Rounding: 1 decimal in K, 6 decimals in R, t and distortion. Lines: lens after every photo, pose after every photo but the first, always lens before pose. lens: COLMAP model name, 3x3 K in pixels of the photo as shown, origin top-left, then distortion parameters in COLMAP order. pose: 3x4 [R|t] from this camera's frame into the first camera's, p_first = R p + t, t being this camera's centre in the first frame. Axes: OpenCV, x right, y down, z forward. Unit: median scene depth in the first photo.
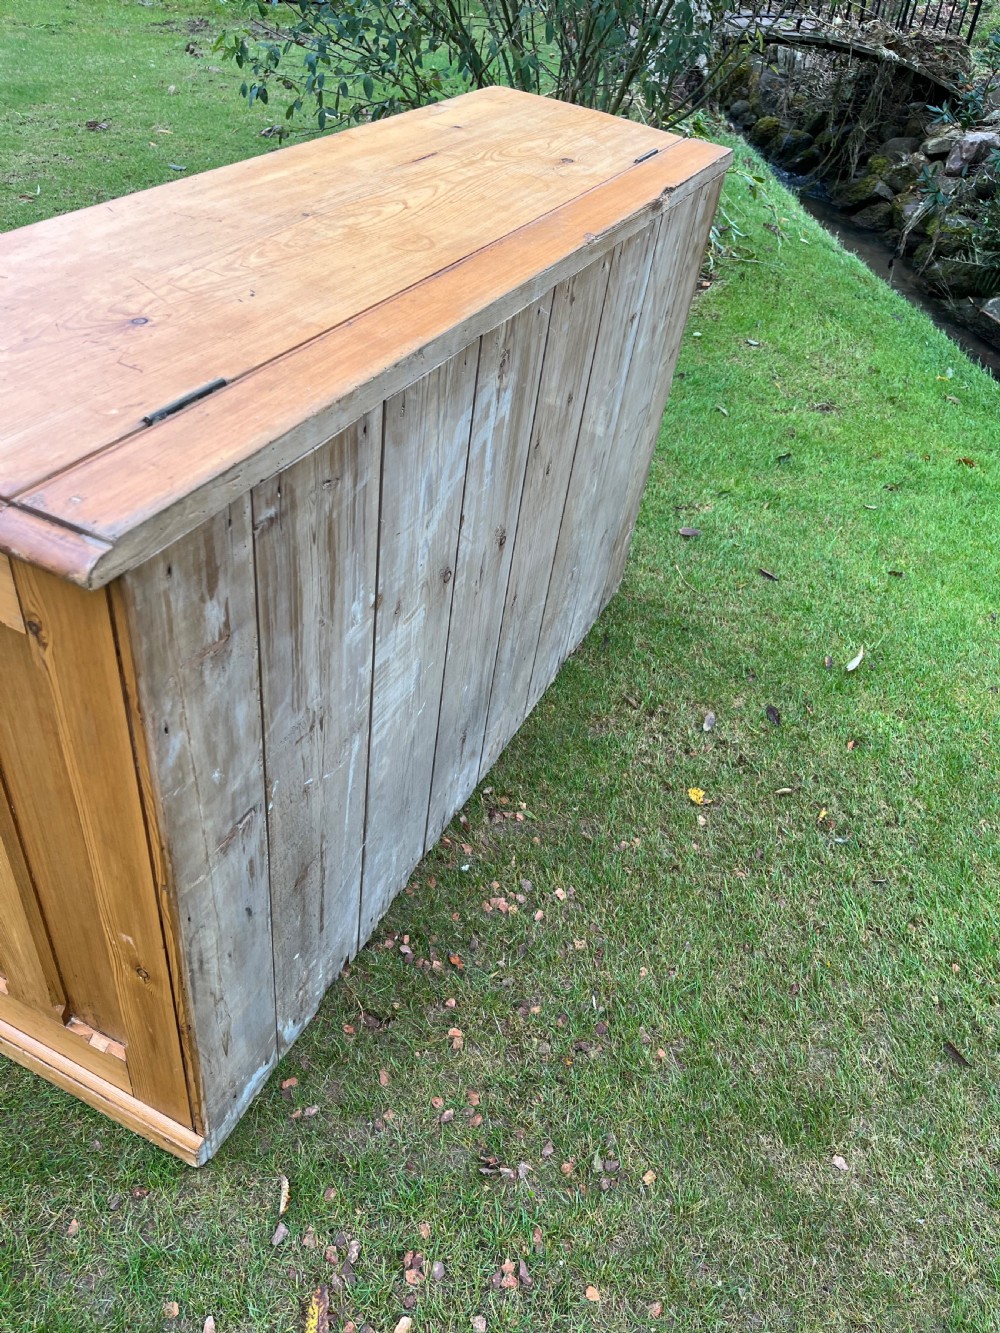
lens RADIAL K [[1012.2, 0, 524.5], [0, 1012.2, 669.8], [0, 0, 1]] dist [0.095626, -0.145101]
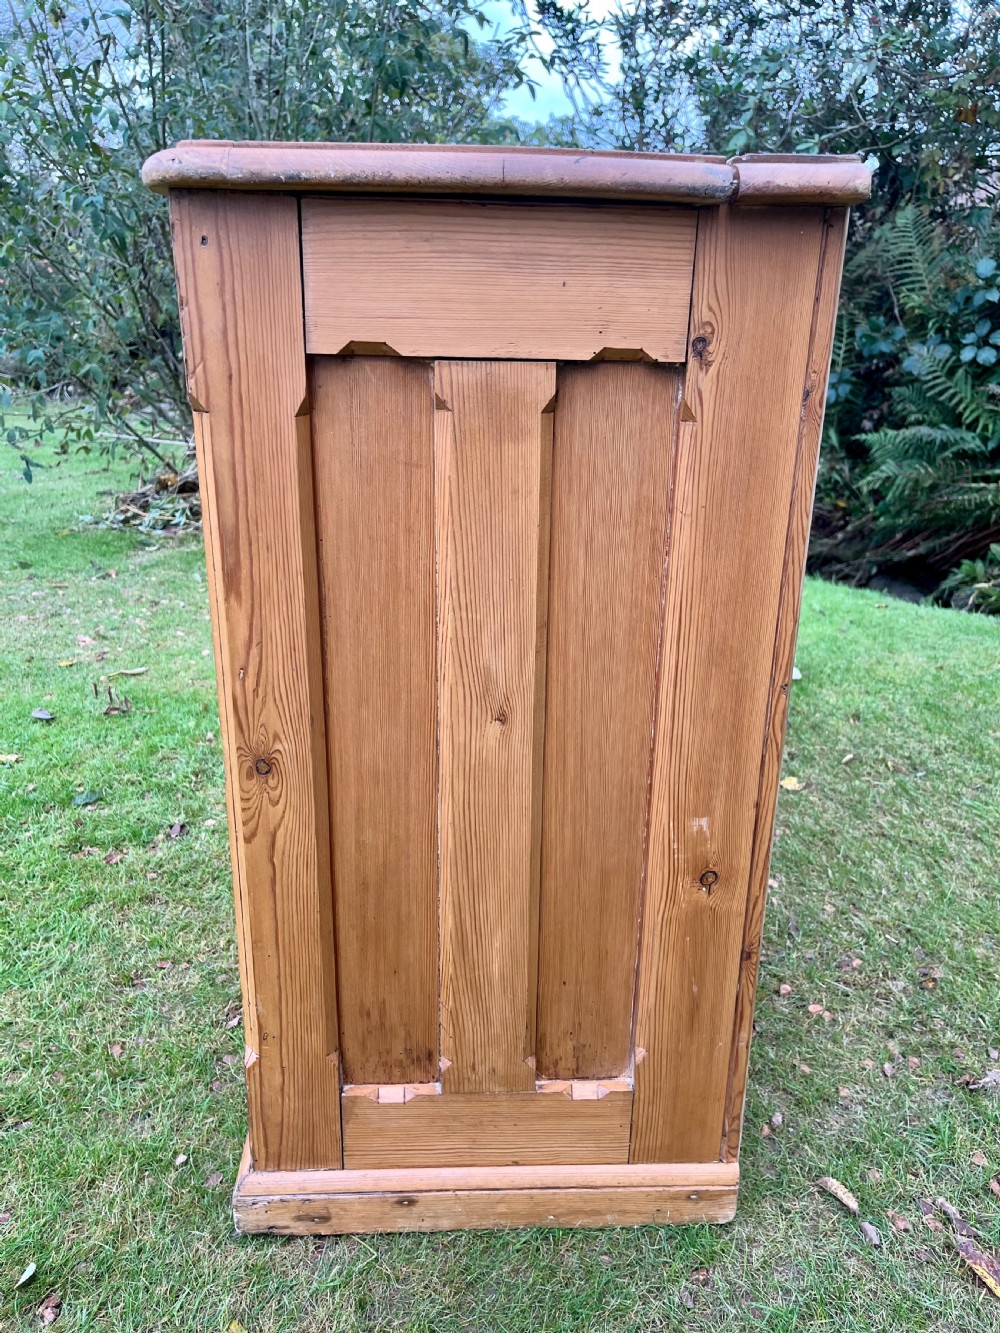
lens RADIAL K [[1010.7, 0, 504.2], [0, 1010.7, 667.4], [0, 0, 1]] dist [0.067316, -0.099169]
pose [[0.878835, -0.261833, 0.398865, -0.614650], [0.377513, 0.892811, -0.245707, 0.216470], [-0.291777, 0.366512, 0.883479, 0.195718]]
